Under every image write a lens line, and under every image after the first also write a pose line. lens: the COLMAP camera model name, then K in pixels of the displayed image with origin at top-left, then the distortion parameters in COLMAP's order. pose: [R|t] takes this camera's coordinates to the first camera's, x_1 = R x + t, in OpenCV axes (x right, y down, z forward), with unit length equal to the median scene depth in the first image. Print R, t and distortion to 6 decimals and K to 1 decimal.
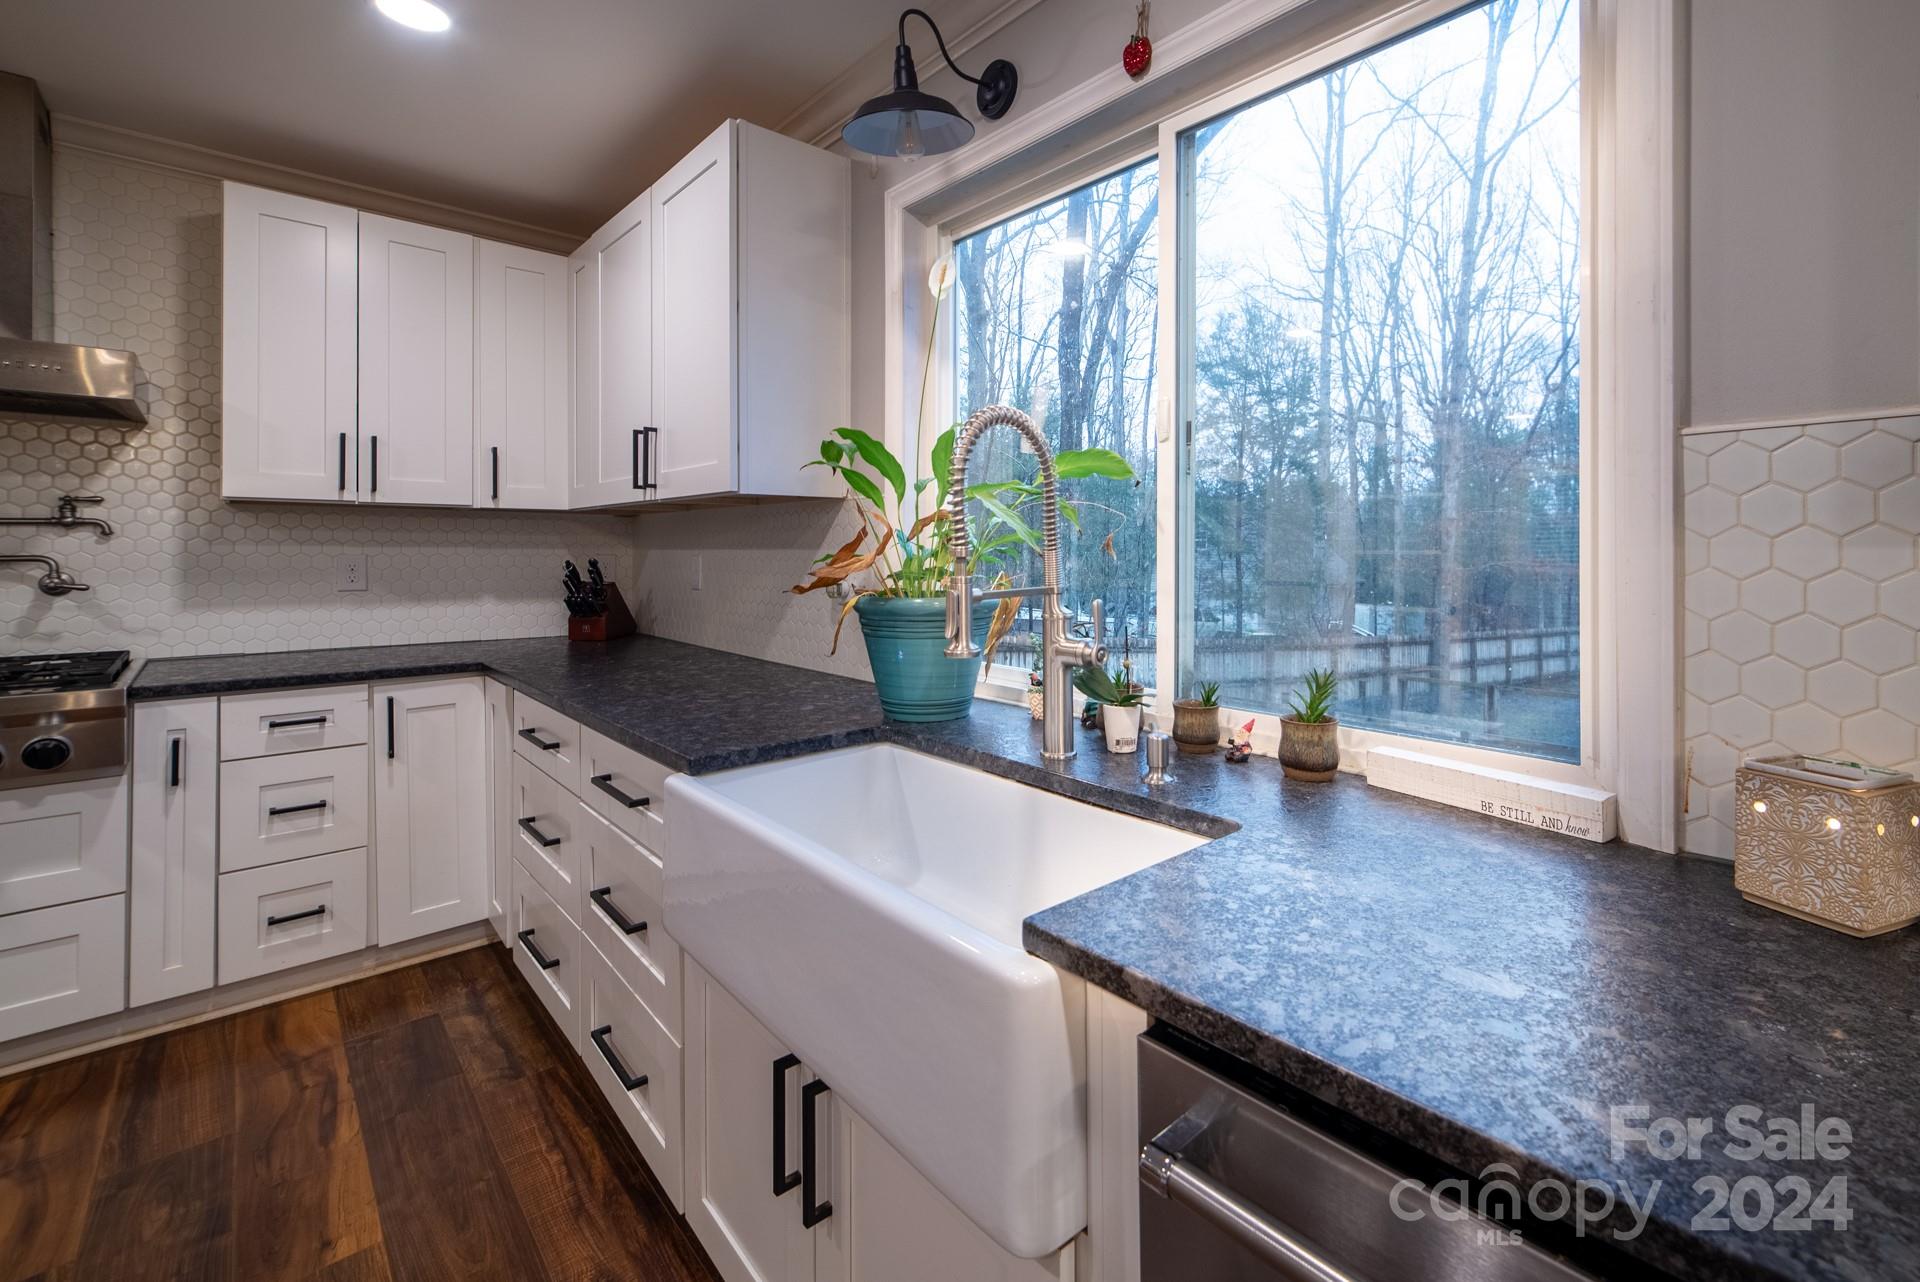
lens RADIAL K [[841.9, 0, 1036.3], [0, 841.9, 547.1], [0, 0, 1]] dist [-0.001340, 0.001648]
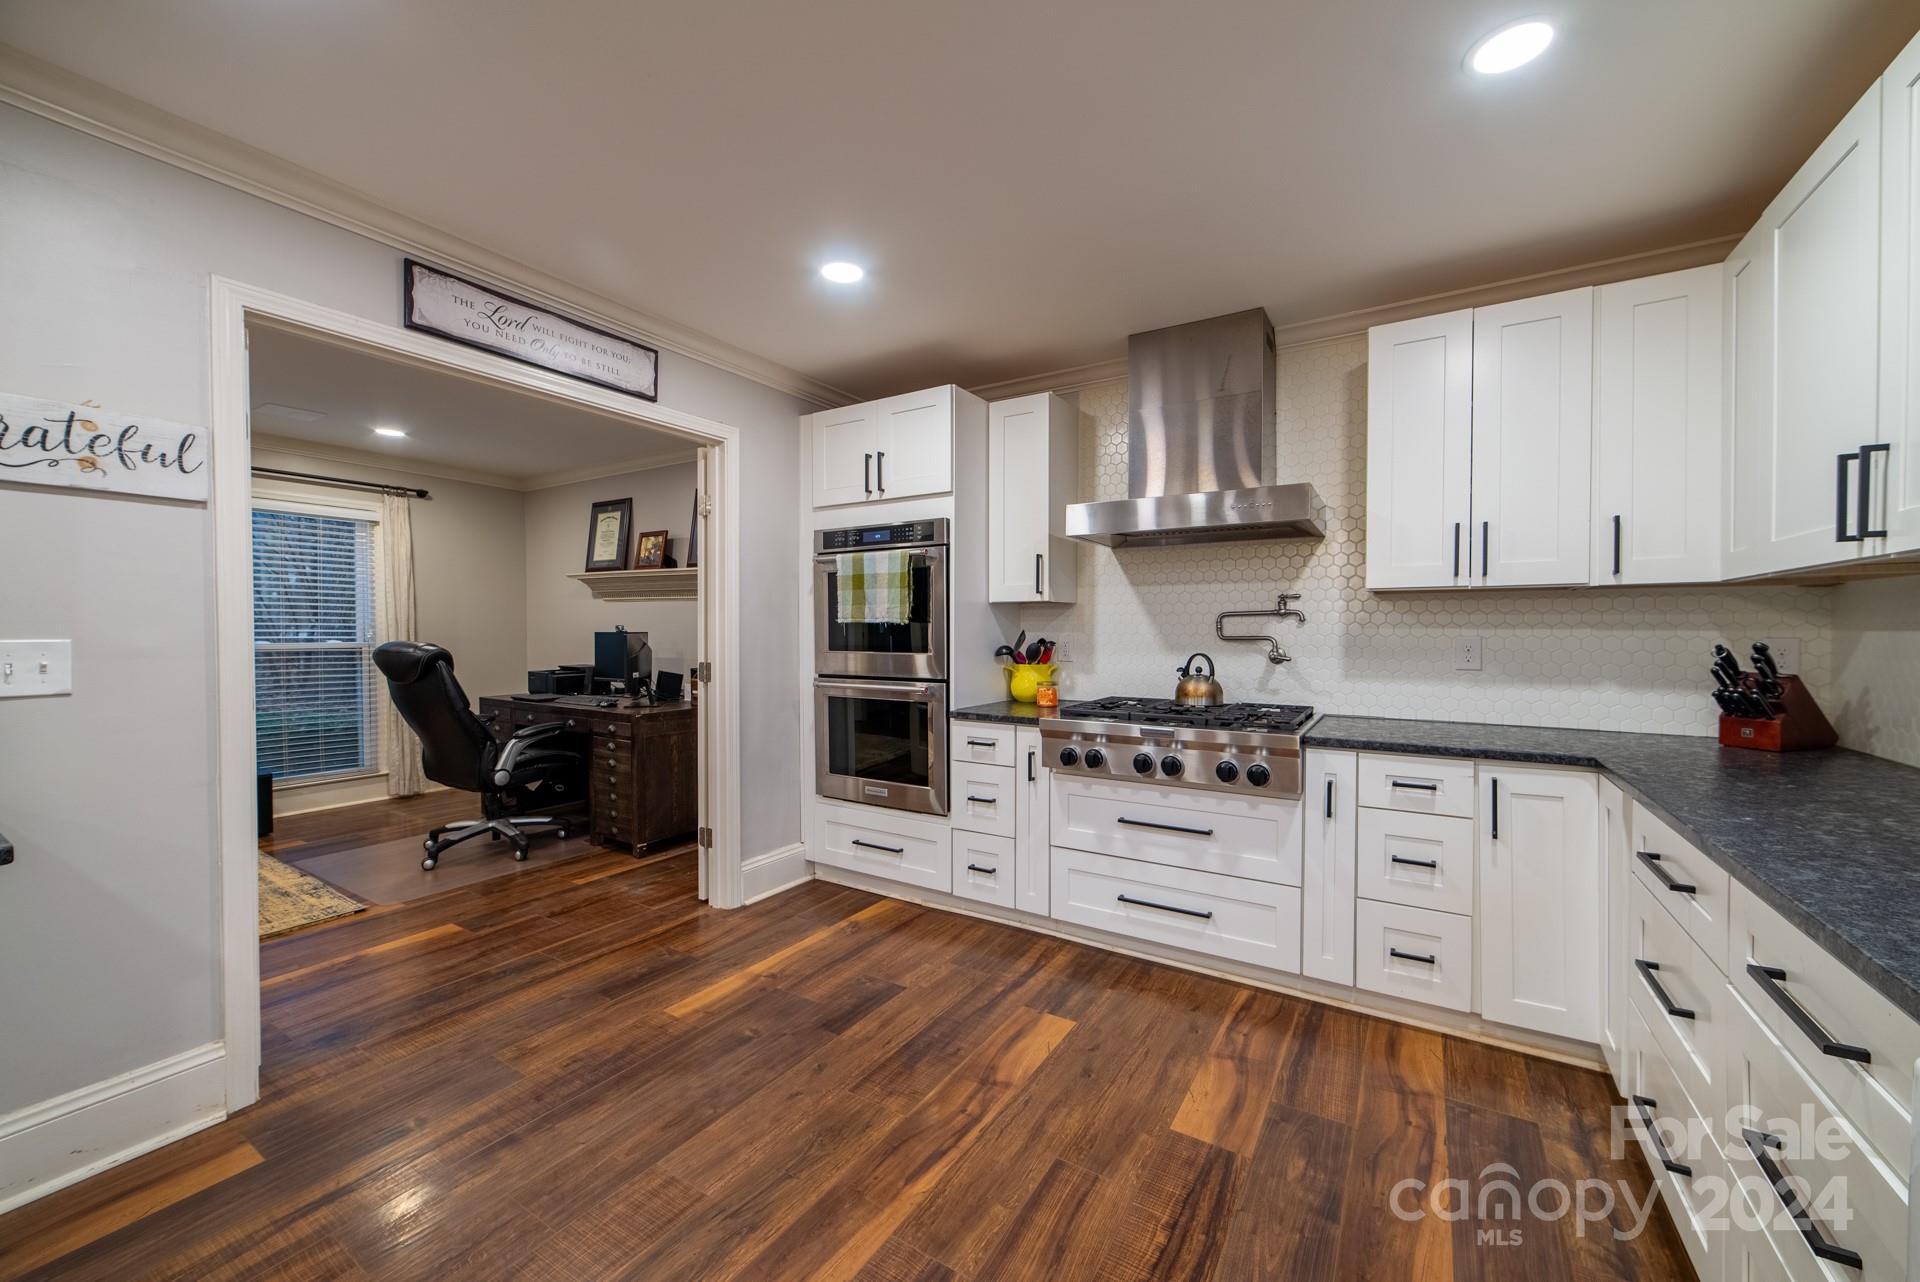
lens RADIAL K [[728.4, 0, 970.3], [0, 728.4, 645.1], [0, 0, 1]] dist [0.000872, -0.000623]
pose [[0.254955, 0.016368, -0.966814, -0.086162], [0.004762, 0.999823, 0.018183, 0.000282], [0.966941, -0.009239, 0.254832, 0.170501]]
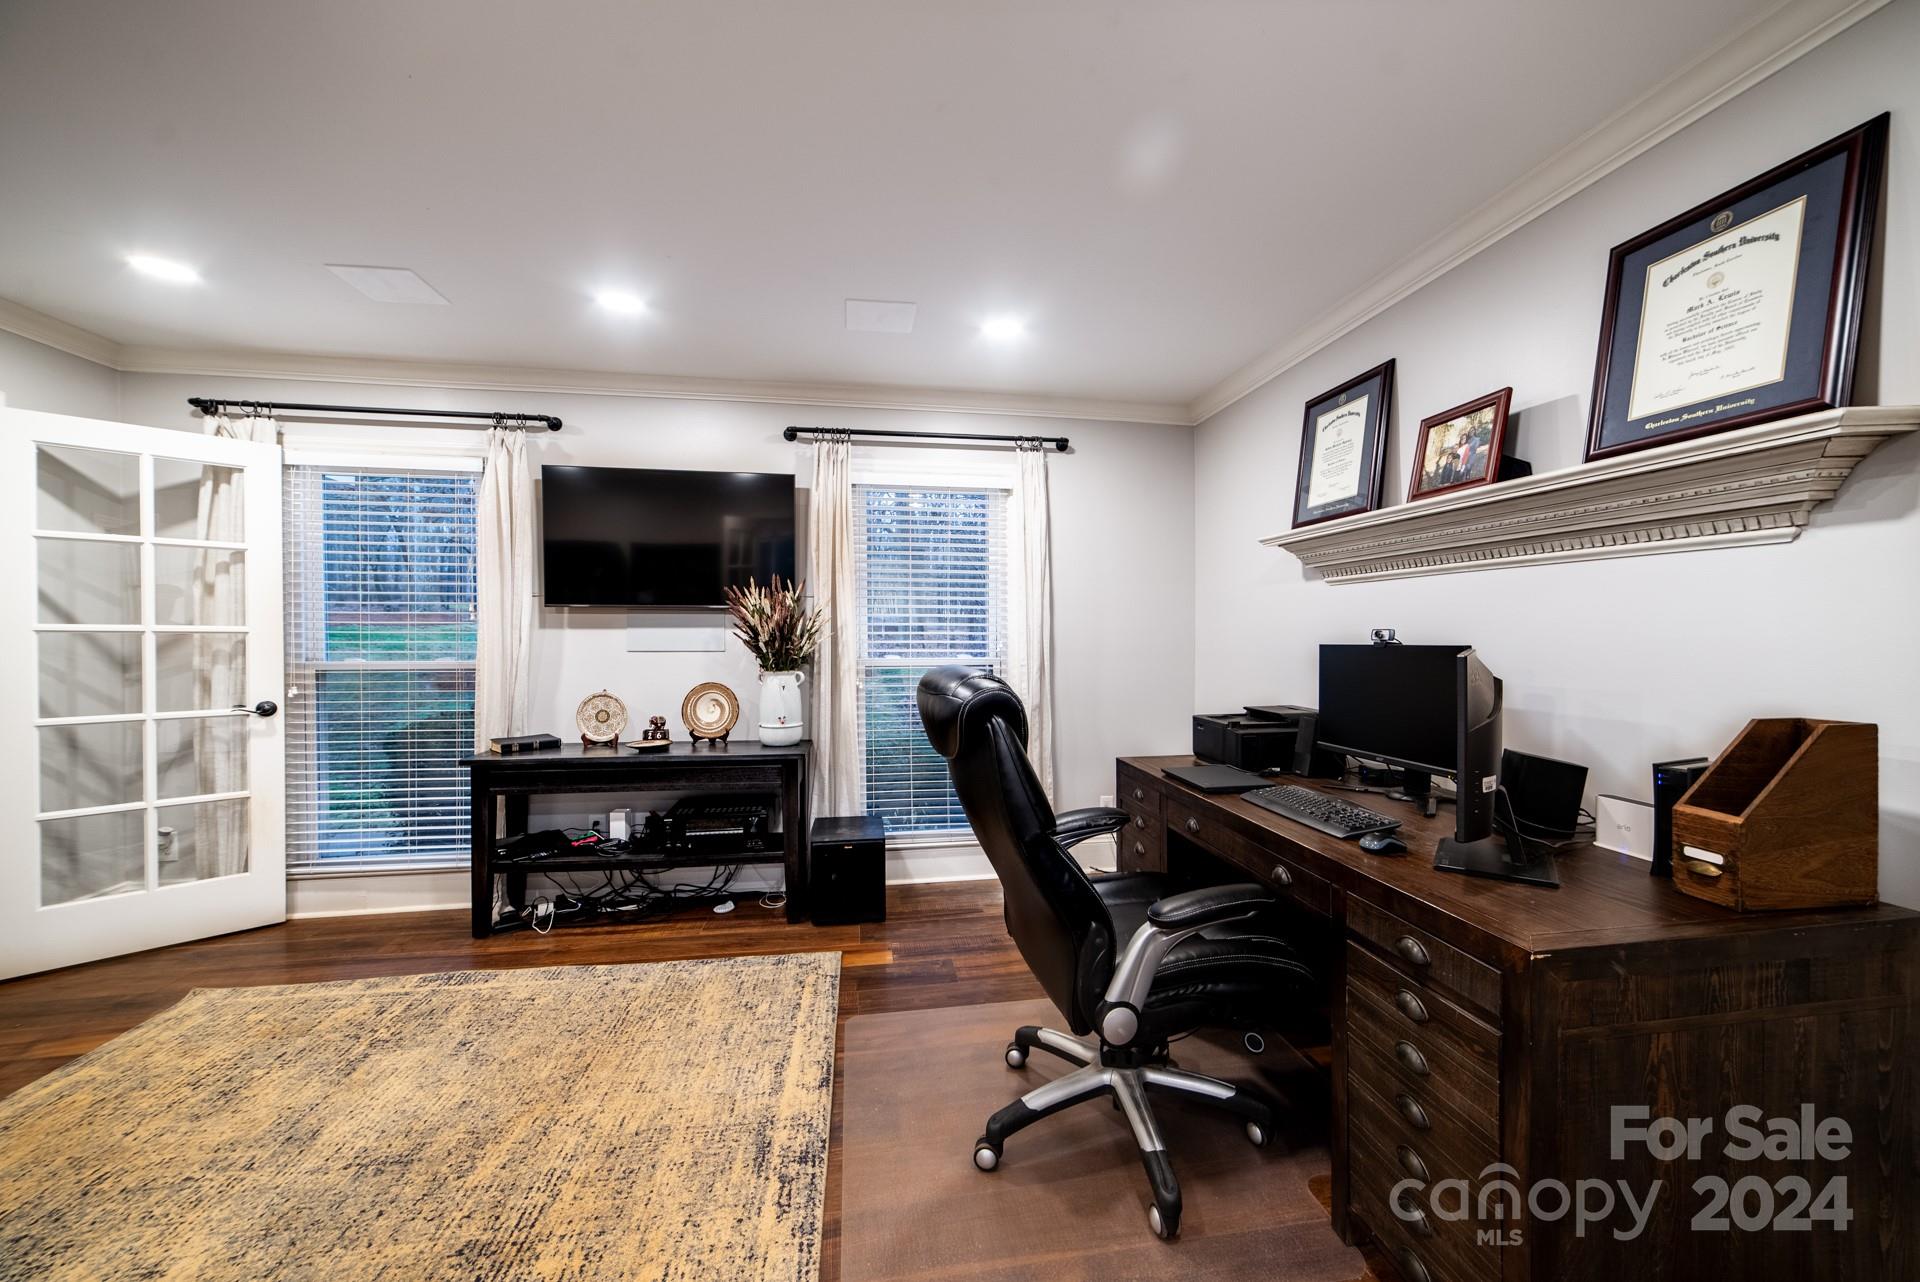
lens RADIAL K [[728.4, 0, 964.9], [0, 728.4, 648.0], [0, 0, 1]] dist [0.000872, -0.000623]
pose [[-0.569376, 0.011028, -0.822003, -1.279916], [0.006897, 0.999939, 0.008638, -0.010922], [0.822048, -0.000751, -0.569417, -0.166773]]
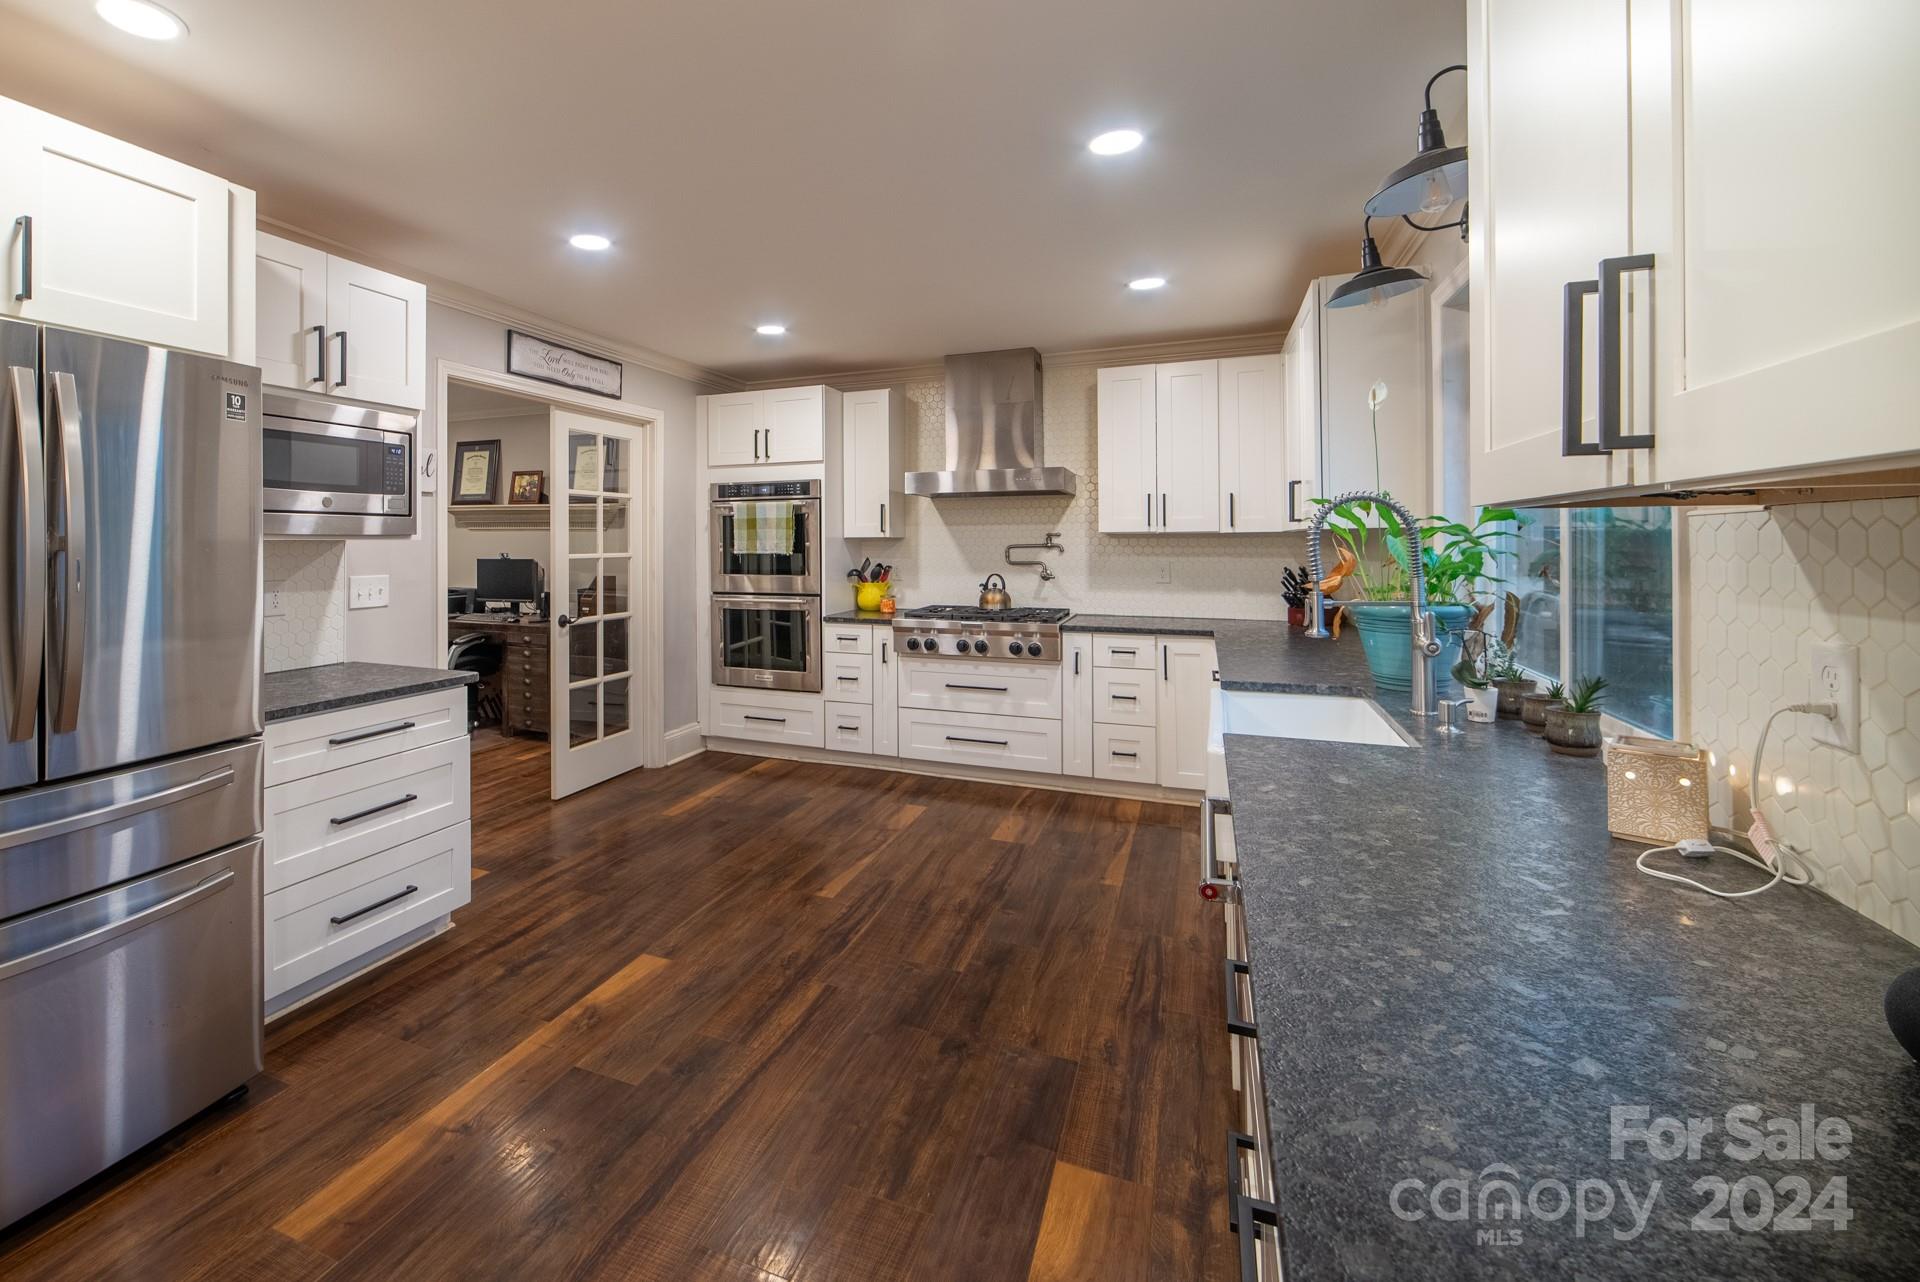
lens RADIAL K [[841.9, 0, 811.1], [0, 841.9, 543.4], [0, 0, 1]] dist [-0.001340, 0.001648]
pose [[0.366948, -0.004955, -0.930228, 0.588913], [0.011105, 0.999938, -0.000945, -0.039794], [0.930175, -0.009983, 0.366980, -0.325202]]
